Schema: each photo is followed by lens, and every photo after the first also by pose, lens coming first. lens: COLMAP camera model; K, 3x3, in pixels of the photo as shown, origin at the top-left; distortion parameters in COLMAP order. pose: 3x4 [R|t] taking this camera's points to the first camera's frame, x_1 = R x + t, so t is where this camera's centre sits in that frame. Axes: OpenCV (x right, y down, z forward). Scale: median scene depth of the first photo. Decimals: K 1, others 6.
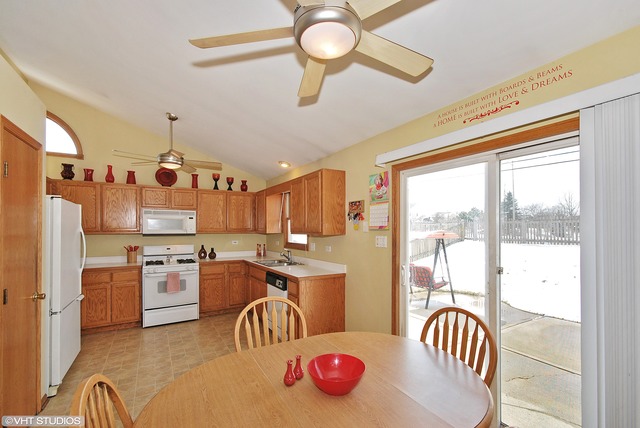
lens RADIAL K [[288.0, 0, 320.3], [0, 288.0, 225.6], [0, 0, 1]] dist [0.000041, 0.000029]
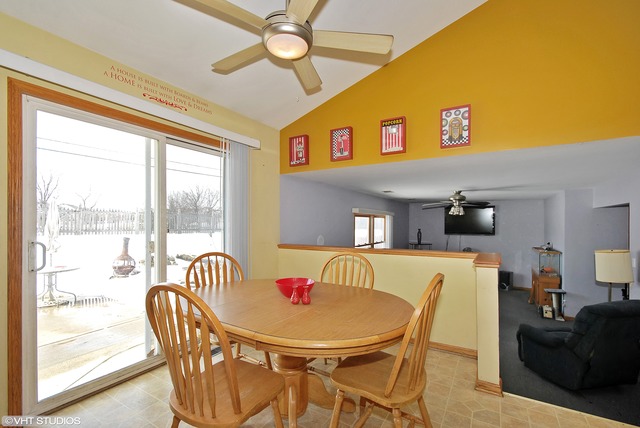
lens RADIAL K [[288.0, 0, 320.3], [0, 288.0, 225.6], [0, 0, 1]] dist [0.000041, 0.000029]
pose [[-0.477546, -0.008106, 0.878569, -0.767771], [-0.010802, 0.999936, 0.003355, 0.116762], [-0.878540, -0.007888, -0.477603, 0.942271]]
